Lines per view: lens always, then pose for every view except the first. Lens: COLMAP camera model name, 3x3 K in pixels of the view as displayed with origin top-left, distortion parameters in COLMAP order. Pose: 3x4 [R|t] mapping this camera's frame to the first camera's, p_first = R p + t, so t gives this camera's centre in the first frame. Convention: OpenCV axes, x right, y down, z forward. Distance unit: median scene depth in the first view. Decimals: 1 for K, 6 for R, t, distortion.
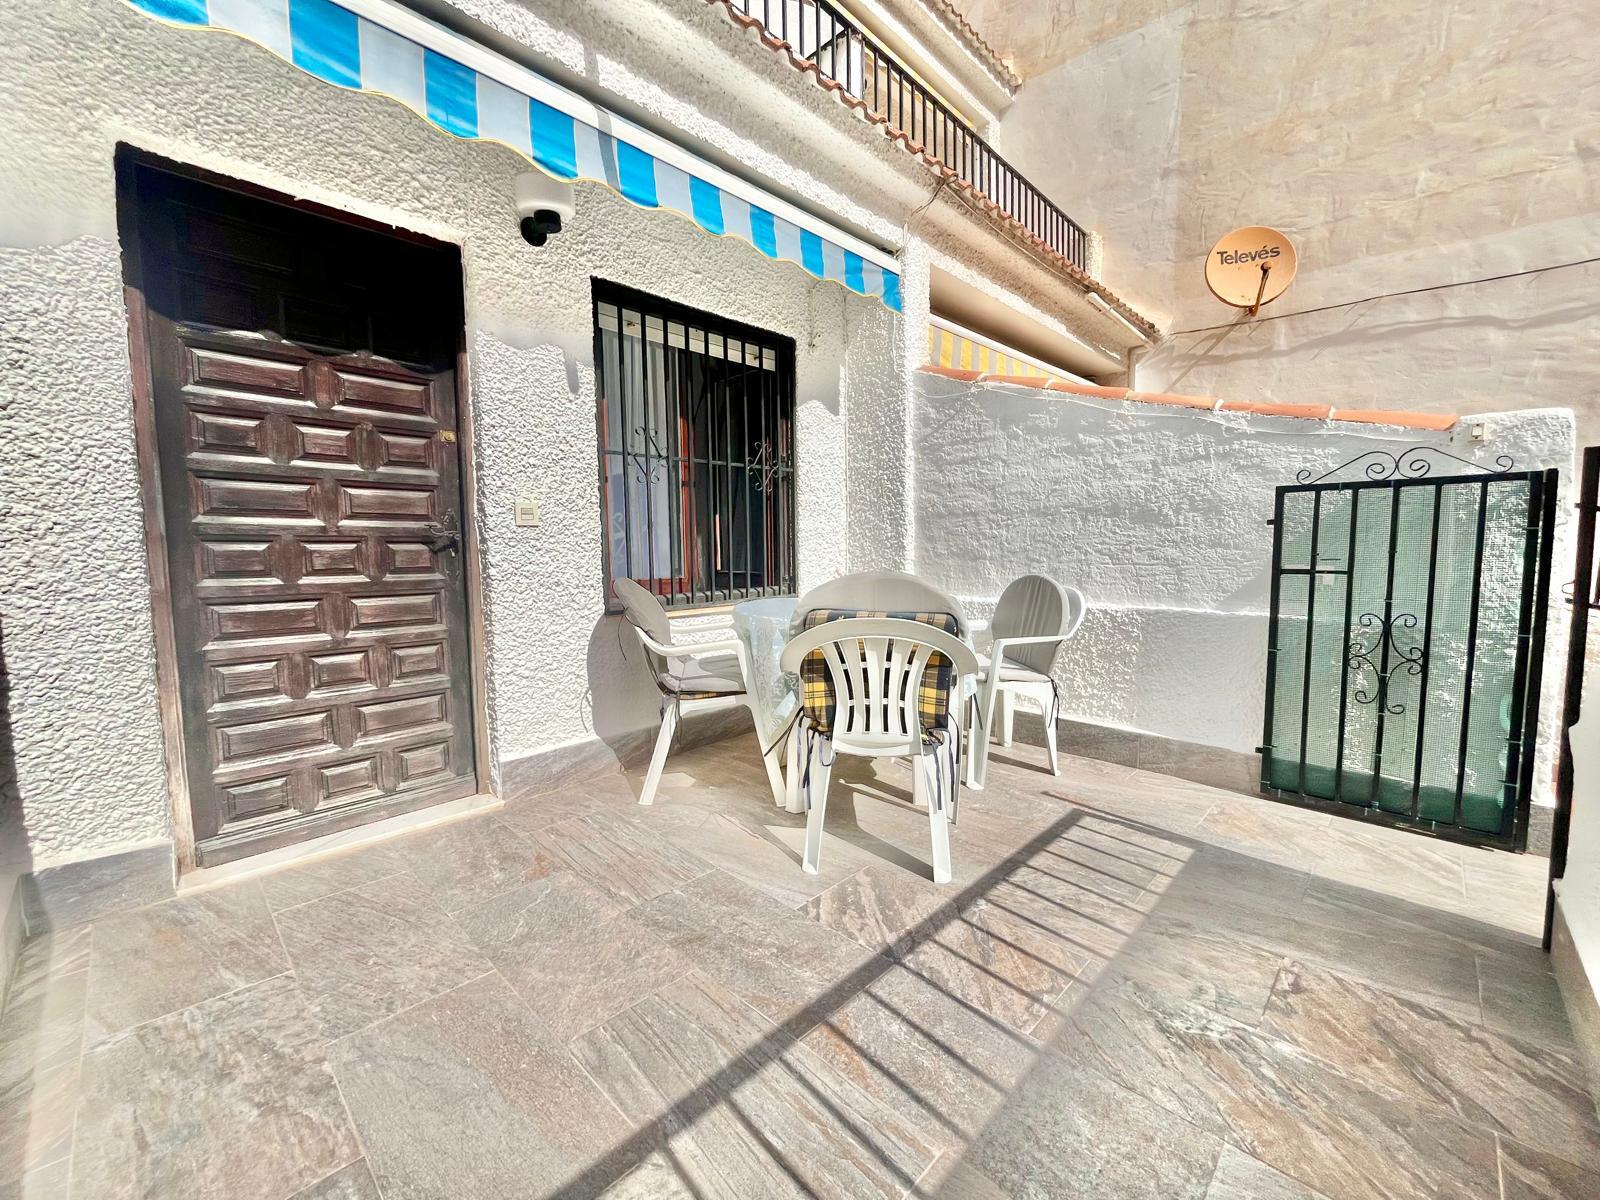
lens RADIAL K [[652.8, 0, 797.6], [0, 652.8, 598.1], [0, 0, 1]] dist [-0.002003, -0.000077]
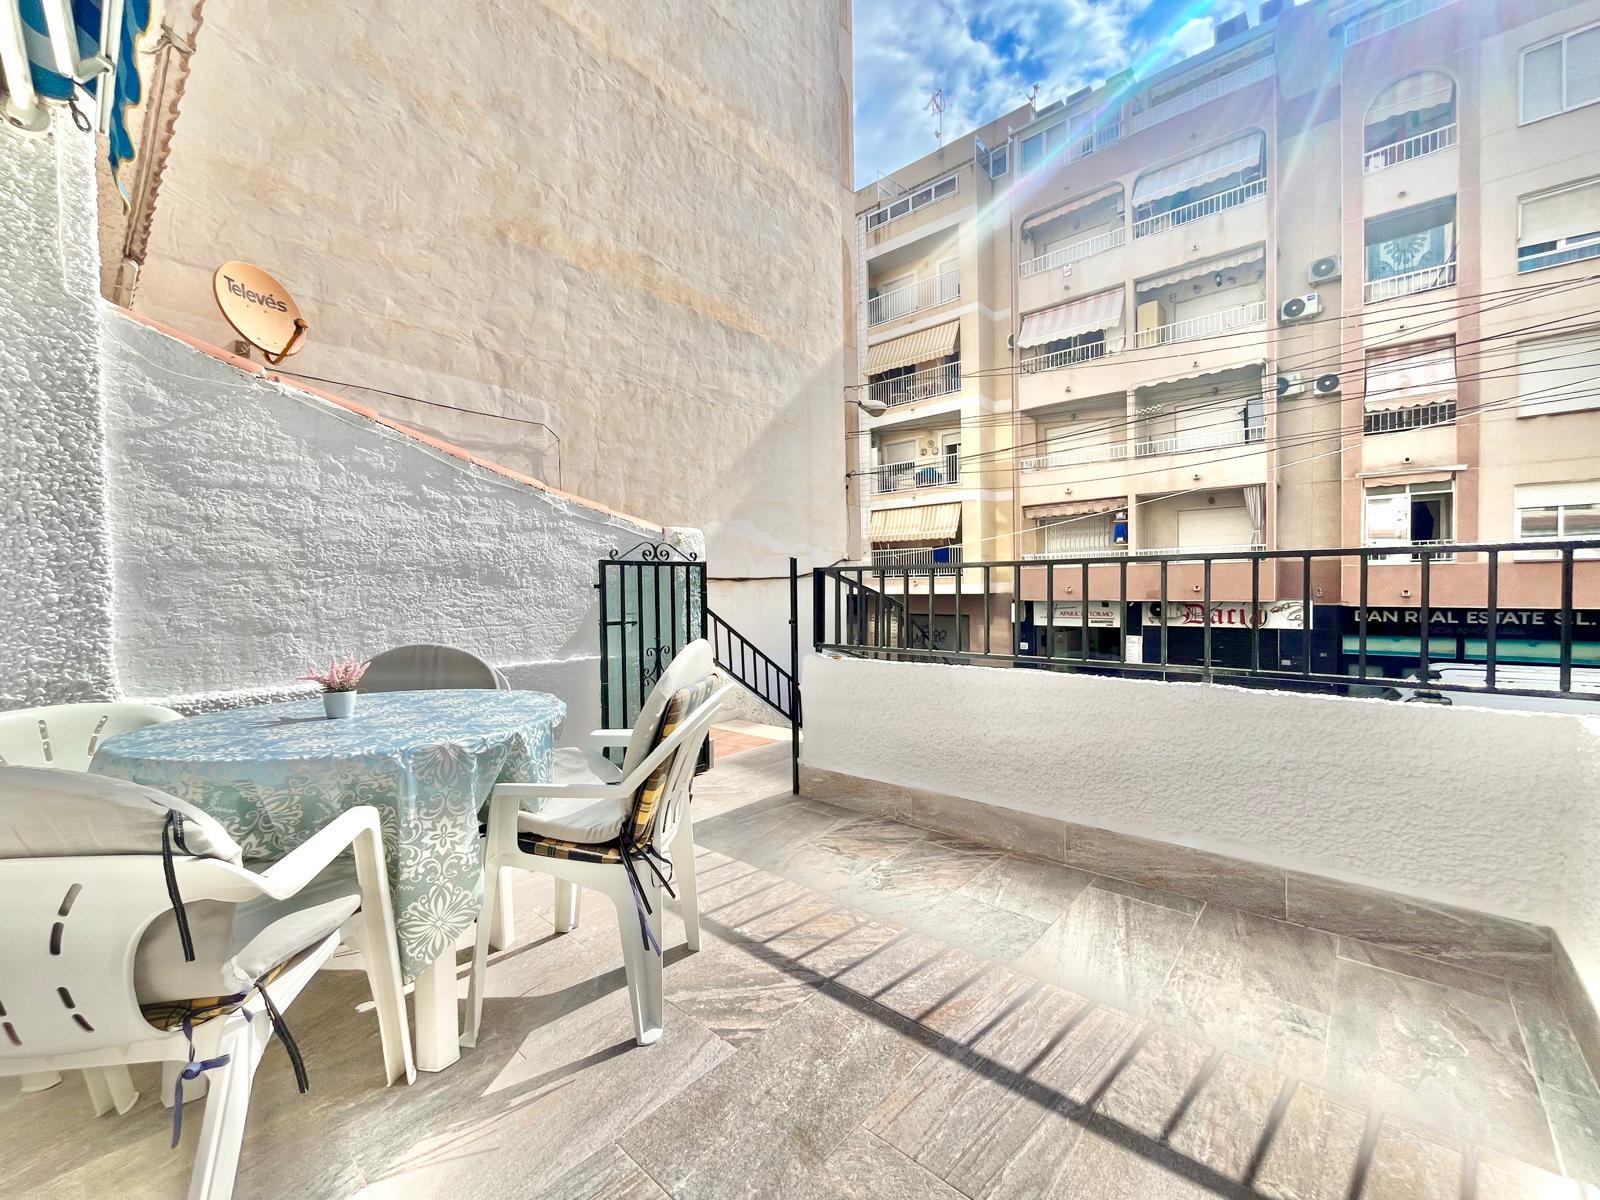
lens RADIAL K [[652.8, 0, 801.0], [0, 652.8, 597.9], [0, 0, 1]] dist [-0.002003, -0.000077]
pose [[-0.049257, -0.007986, 0.998754, -0.516701], [0.093024, 0.995585, 0.012549, -0.061652], [-0.994445, 0.093526, -0.048297, 0.561289]]
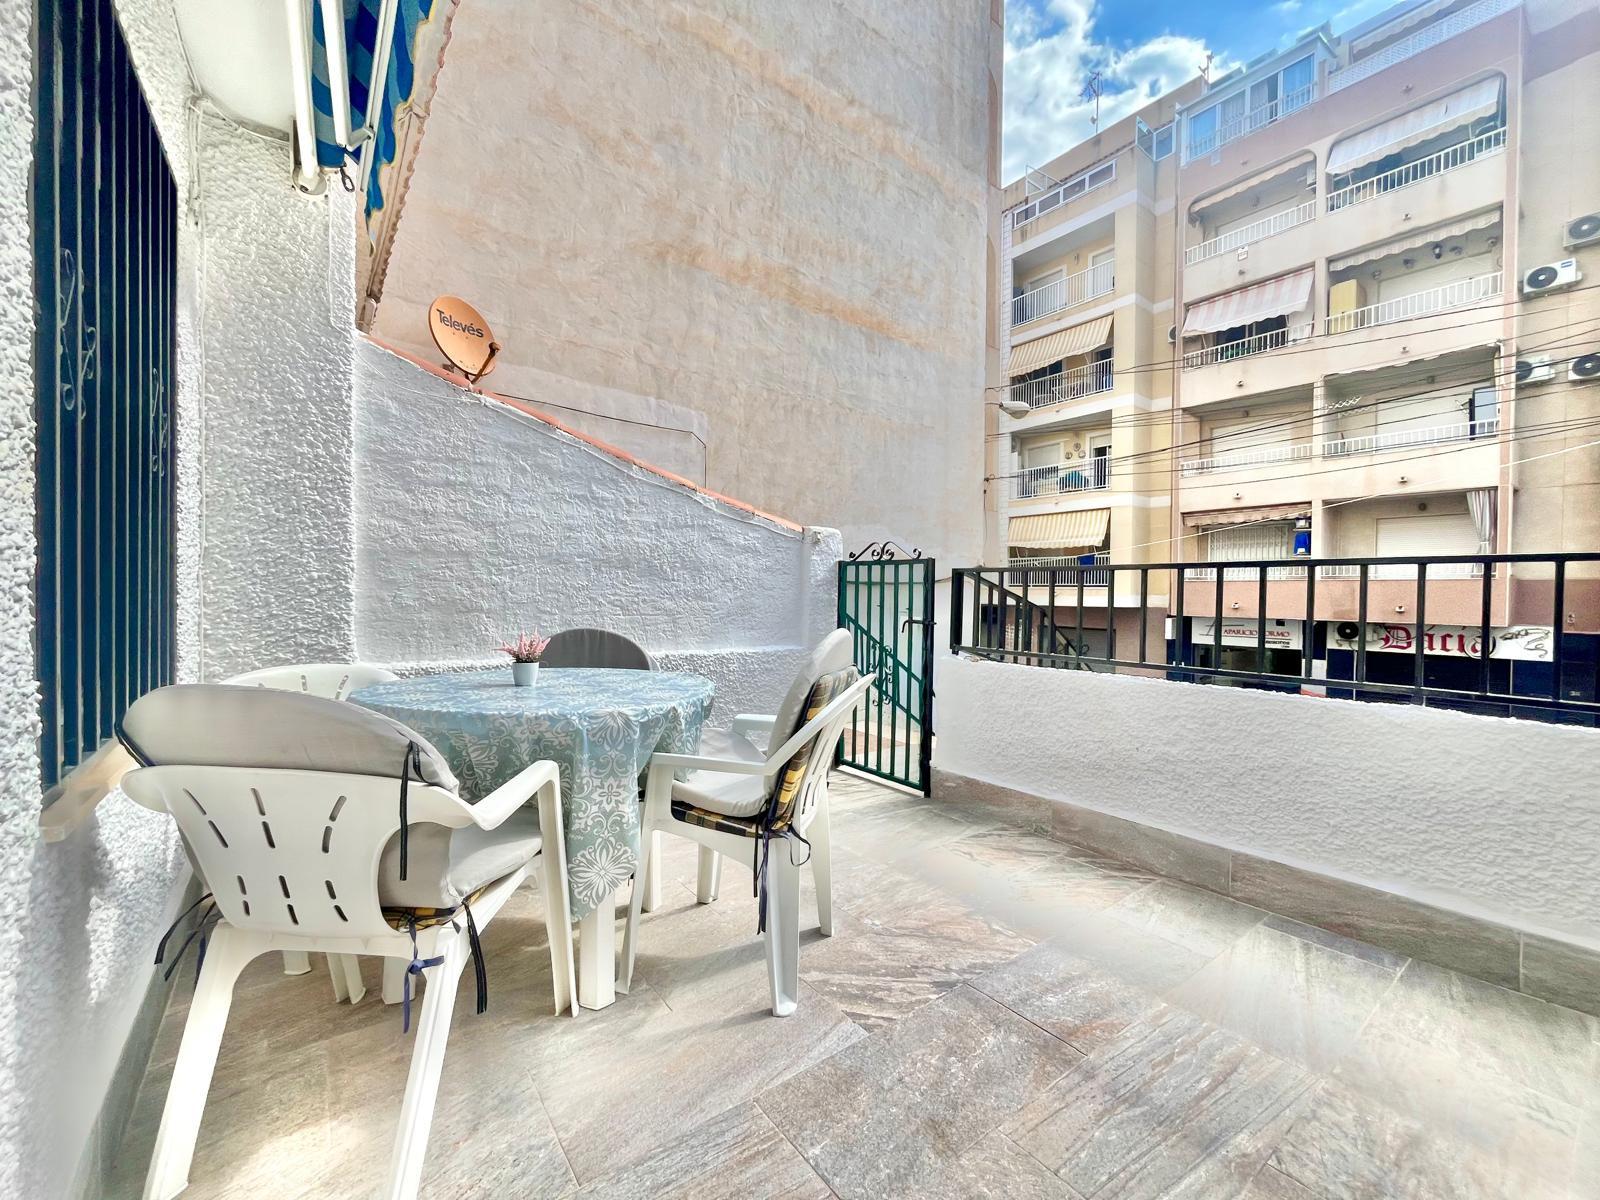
lens RADIAL K [[652.8, 0, 800.4], [0, 652.8, 597.8], [0, 0, 1]] dist [-0.002003, -0.000077]
pose [[0.147716, 0.003751, 0.989023, -0.526262], [0.062327, 0.997970, -0.013094, -0.048675], [-0.987064, 0.063577, 0.147183, 0.575560]]
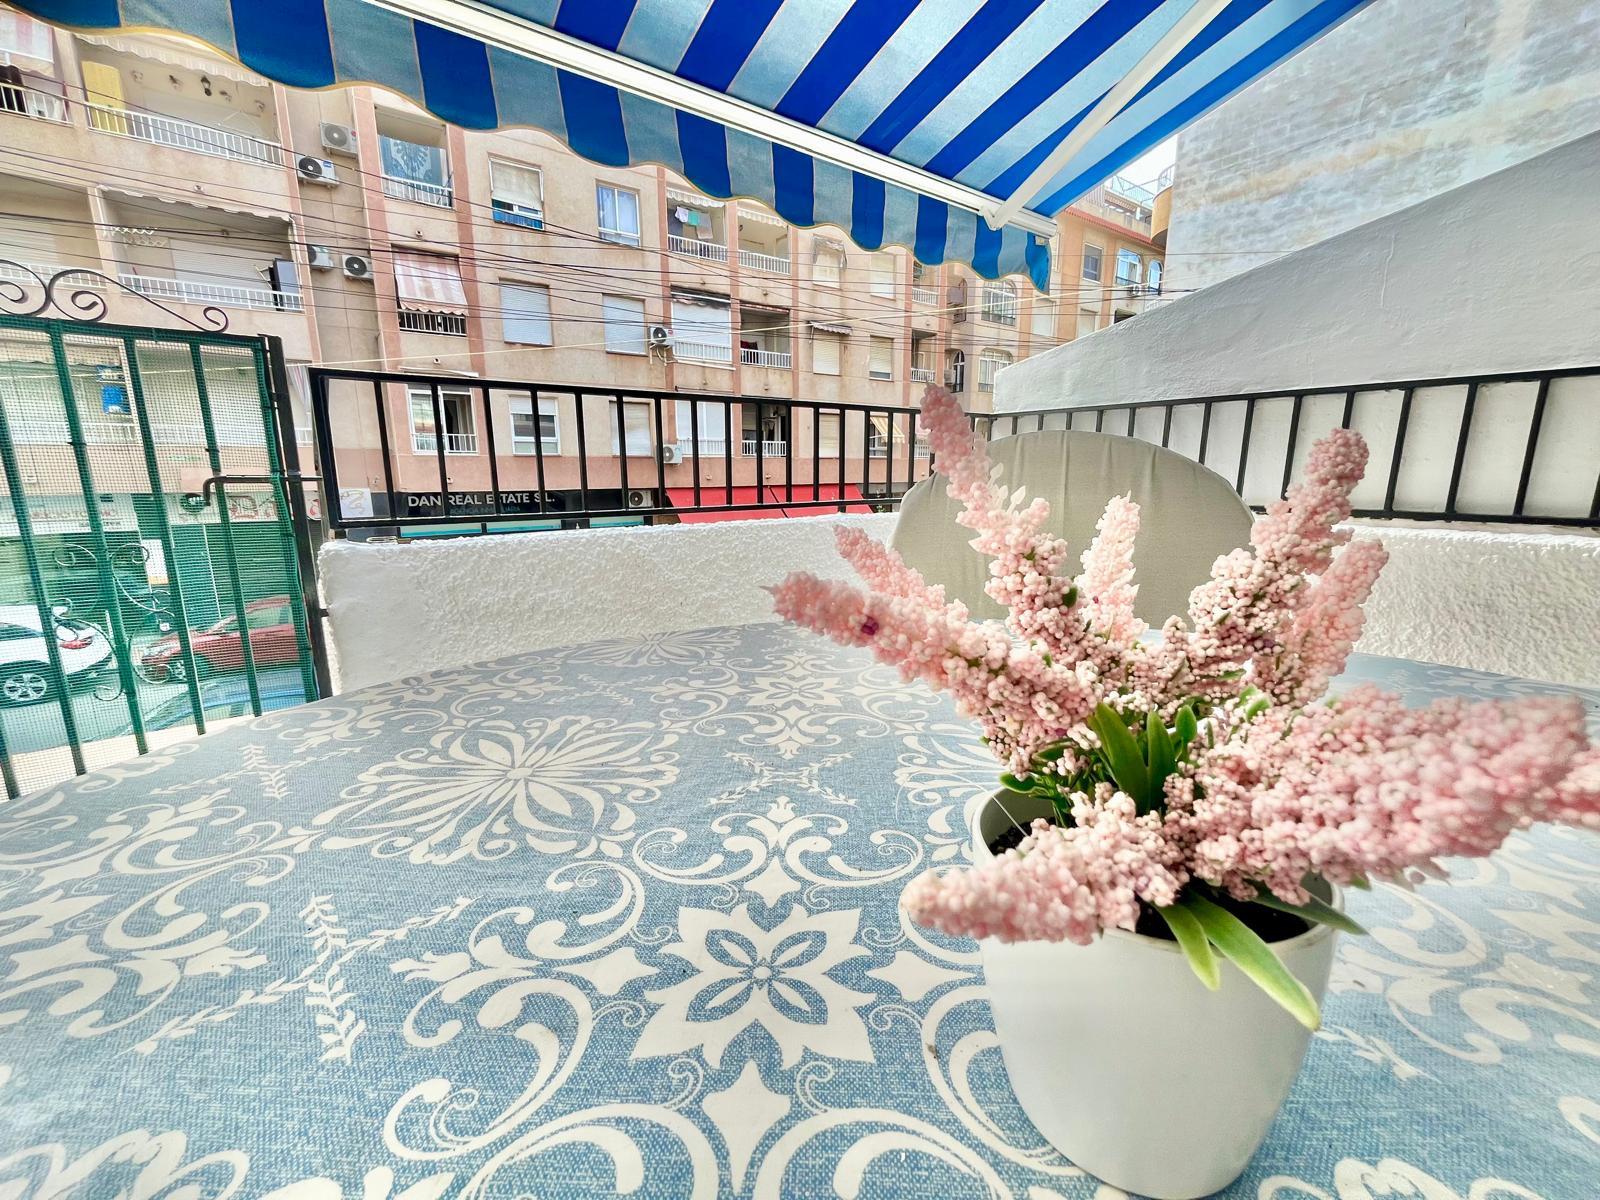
lens RADIAL K [[652.8, 0, 800.7], [0, 652.8, 604.6], [0, 0, 1]] dist [-0.002003, -0.000077]
pose [[-0.984459, -0.017777, 0.174714, 0.034511], [0.031317, 0.961147, 0.274255, -0.034836], [-0.172801, 0.275465, -0.945653, 1.005497]]
